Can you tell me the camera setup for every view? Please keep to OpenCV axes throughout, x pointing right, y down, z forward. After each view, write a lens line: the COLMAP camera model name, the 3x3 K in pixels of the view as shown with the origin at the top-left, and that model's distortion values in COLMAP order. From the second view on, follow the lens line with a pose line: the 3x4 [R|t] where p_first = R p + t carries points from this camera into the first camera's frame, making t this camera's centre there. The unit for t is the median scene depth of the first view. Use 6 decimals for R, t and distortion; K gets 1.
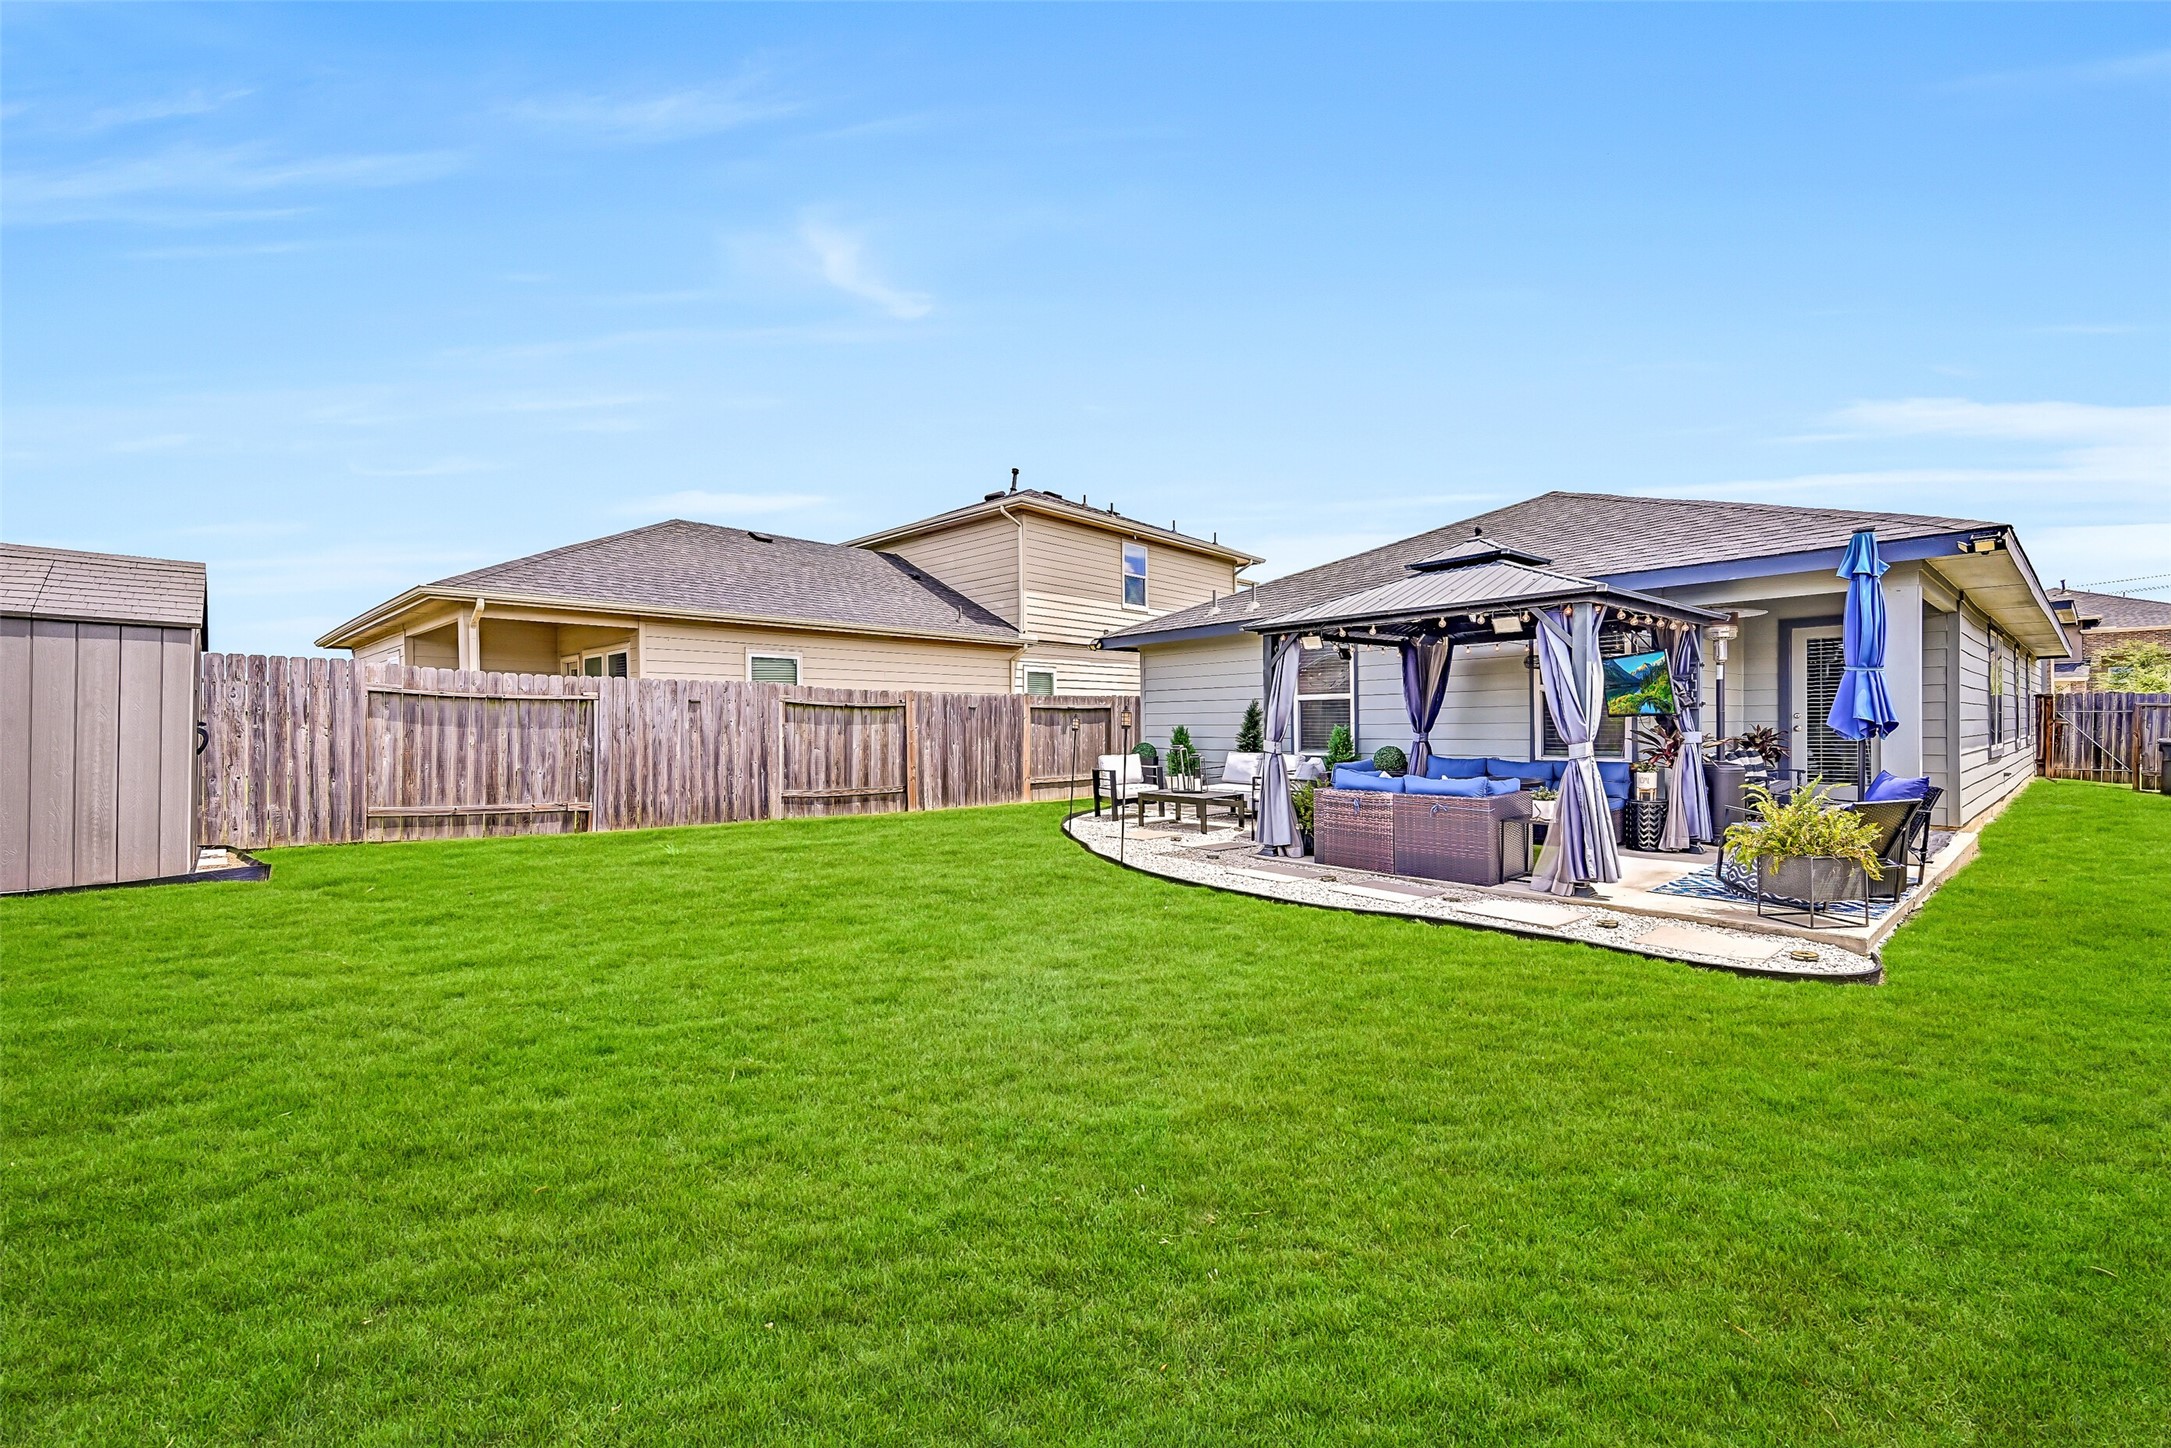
lens RADIAL K [[878.5, 0, 1082.8], [0, 878.5, 728.1], [0, 0, 1]] dist [-0.001371, 0.001179]
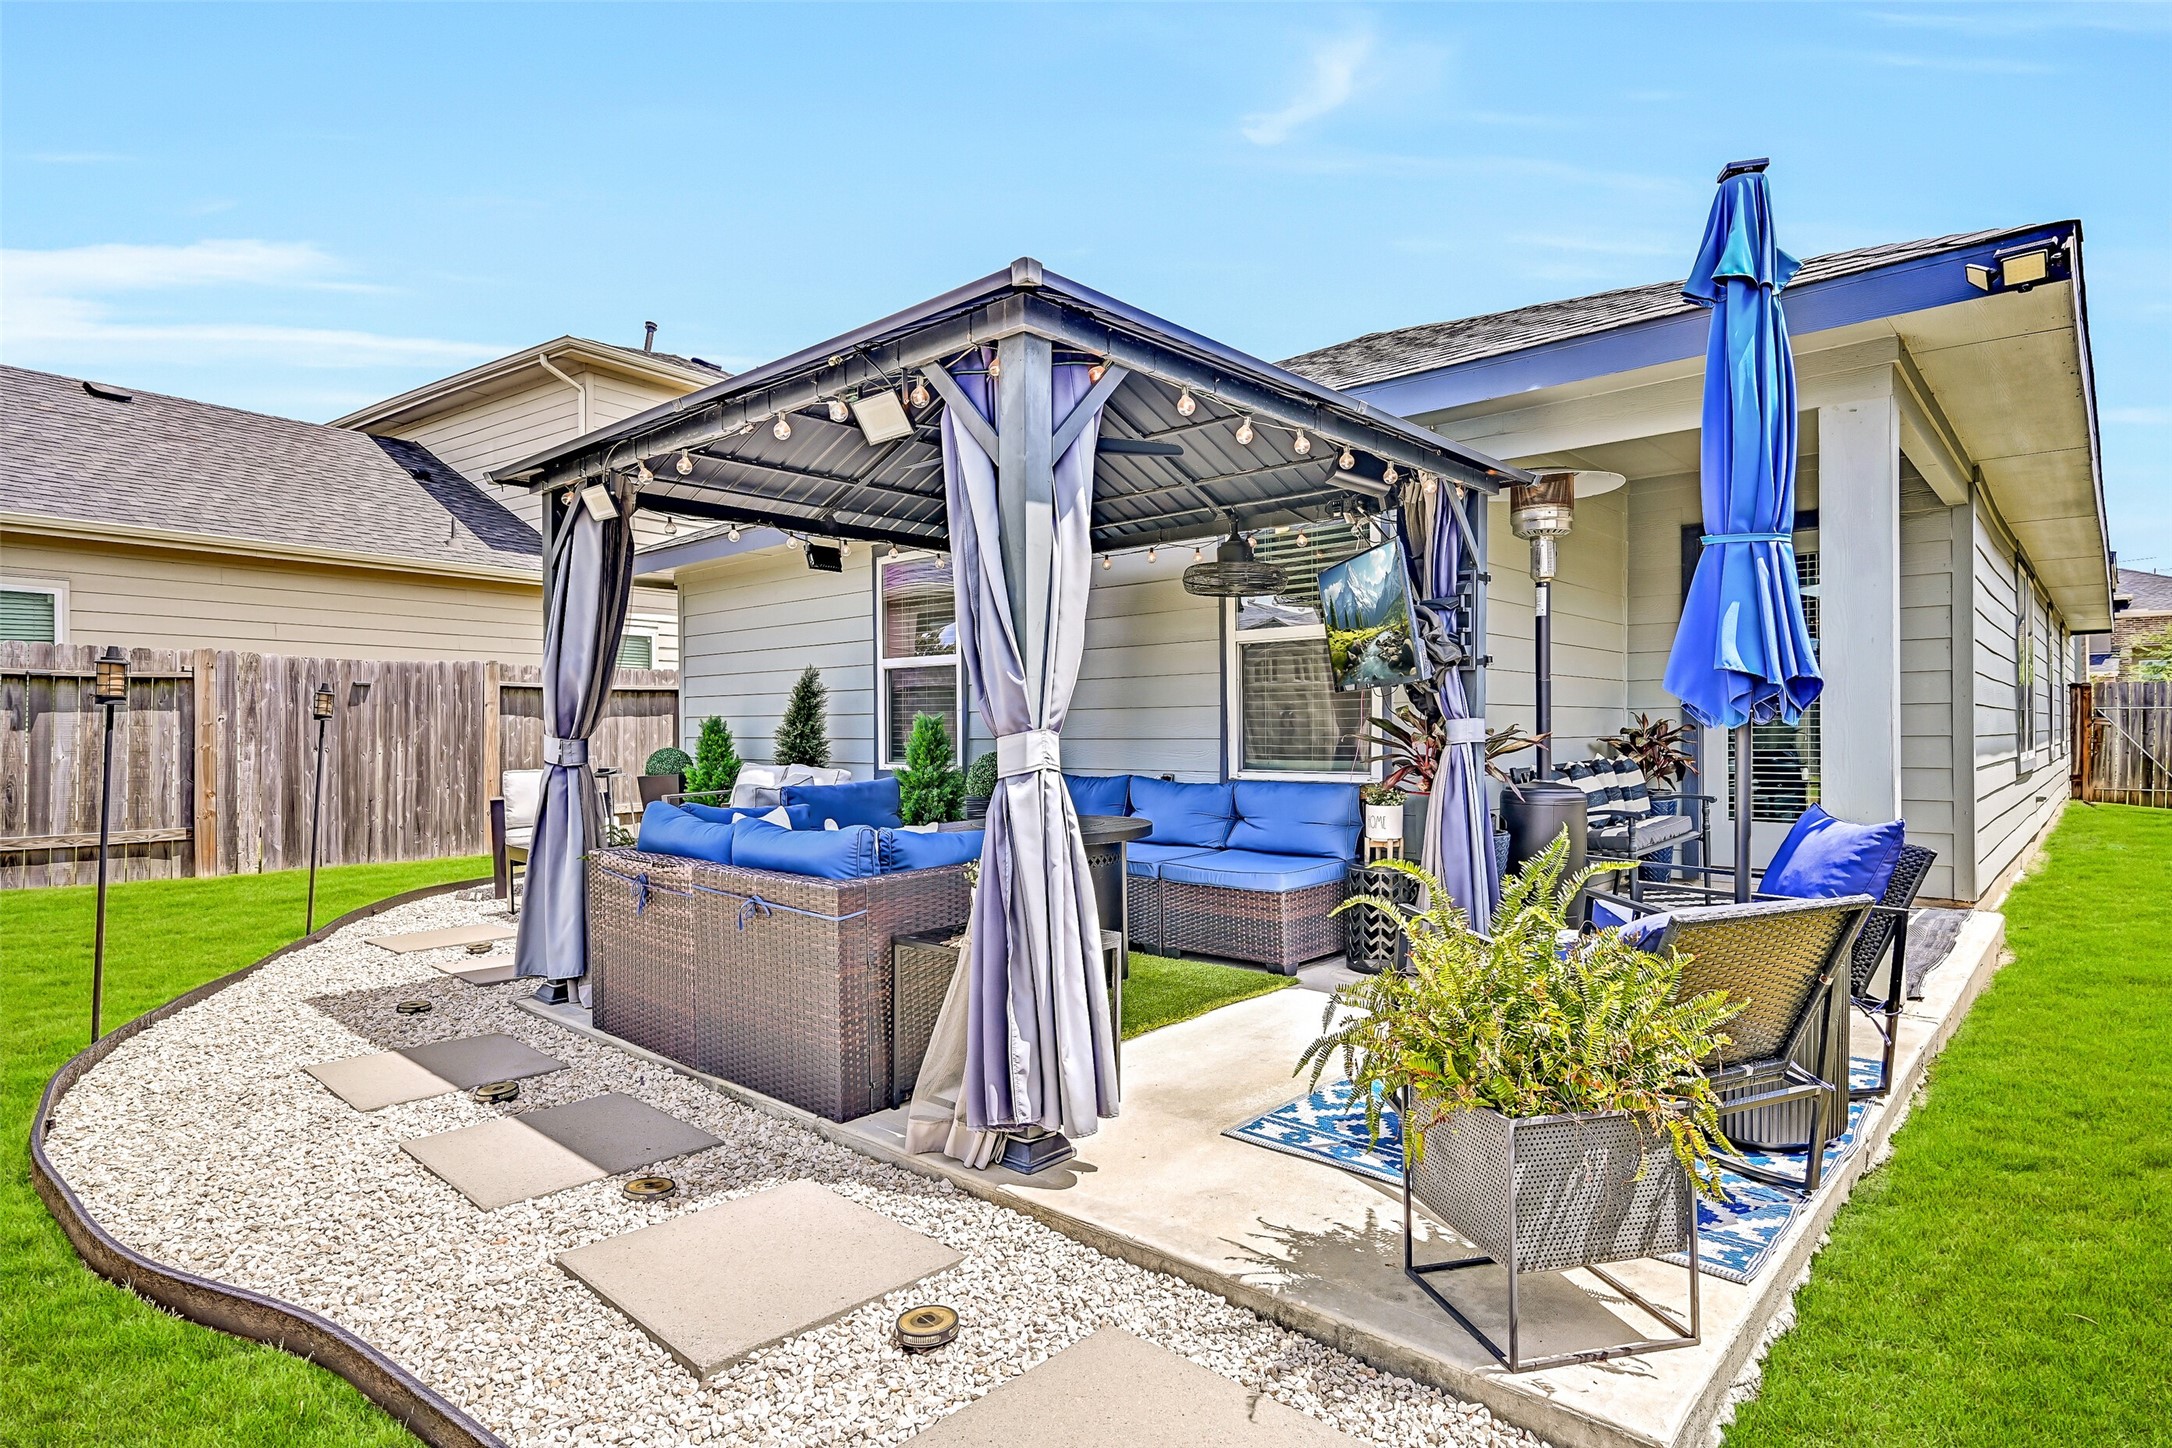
lens RADIAL K [[1147.4, 0, 1086.9], [0, 1147.4, 726.4], [0, 0, 1]] dist [-0.002108, 0.001044]
pose [[0.992128, 0.003851, 0.125167, 0.263868], [-0.002856, 0.999963, -0.008125, 0.008631], [-0.125194, 0.007704, 0.992102, 0.263636]]
